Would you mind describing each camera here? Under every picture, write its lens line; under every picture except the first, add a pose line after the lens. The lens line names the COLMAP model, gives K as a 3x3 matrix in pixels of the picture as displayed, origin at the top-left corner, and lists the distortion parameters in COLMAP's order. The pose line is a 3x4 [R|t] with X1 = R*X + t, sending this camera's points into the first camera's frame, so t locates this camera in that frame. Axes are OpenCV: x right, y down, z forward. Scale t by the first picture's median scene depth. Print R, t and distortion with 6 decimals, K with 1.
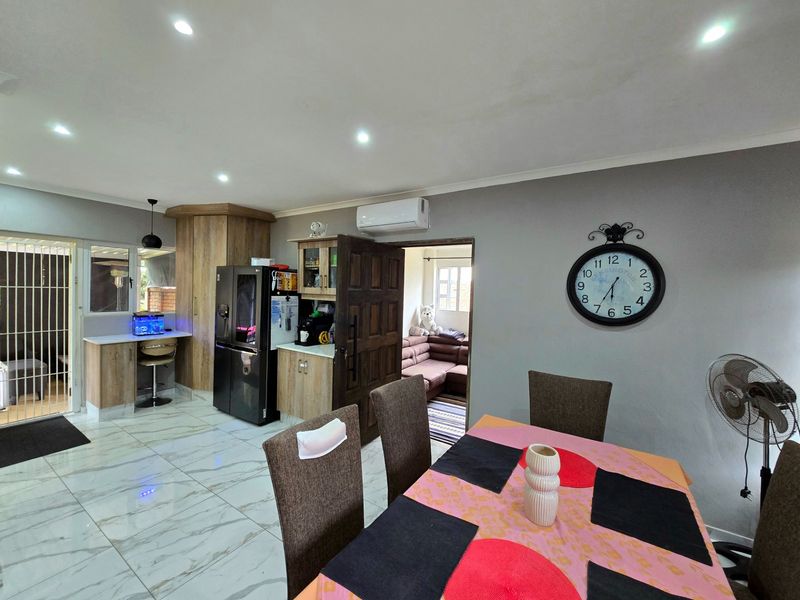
lens RADIAL K [[325.7, 0, 399.2], [0, 325.7, 297.2], [0, 0, 1]] dist [-0.014471, 0.007800]
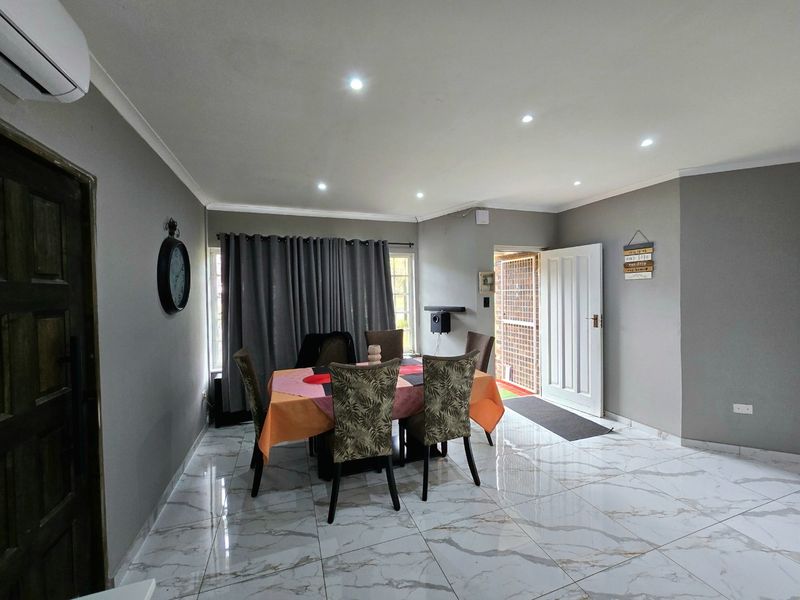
lens RADIAL K [[325.7, 0, 399.2], [0, 325.7, 297.2], [0, 0, 1]] dist [-0.014471, 0.007800]
pose [[-0.792226, -0.027161, 0.609623, -0.396781], [0.008728, 0.998402, 0.055824, -0.013706], [-0.610165, 0.049546, -0.790724, 0.918819]]
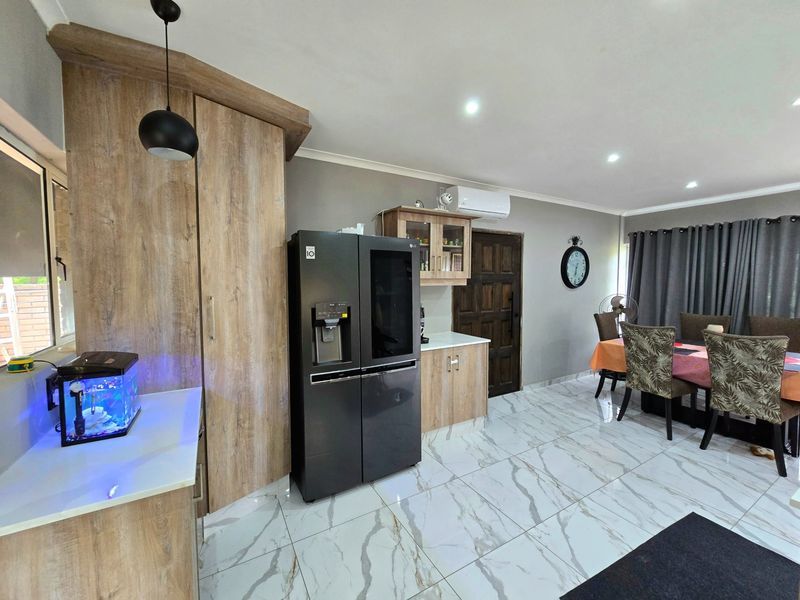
lens RADIAL K [[325.7, 0, 399.2], [0, 325.7, 297.2], [0, 0, 1]] dist [-0.014471, 0.007800]
pose [[0.454879, -0.075720, 0.887328, -1.034490], [0.041971, 0.997094, 0.063571, -0.018322], [-0.889564, 0.008325, 0.456735, 0.689293]]
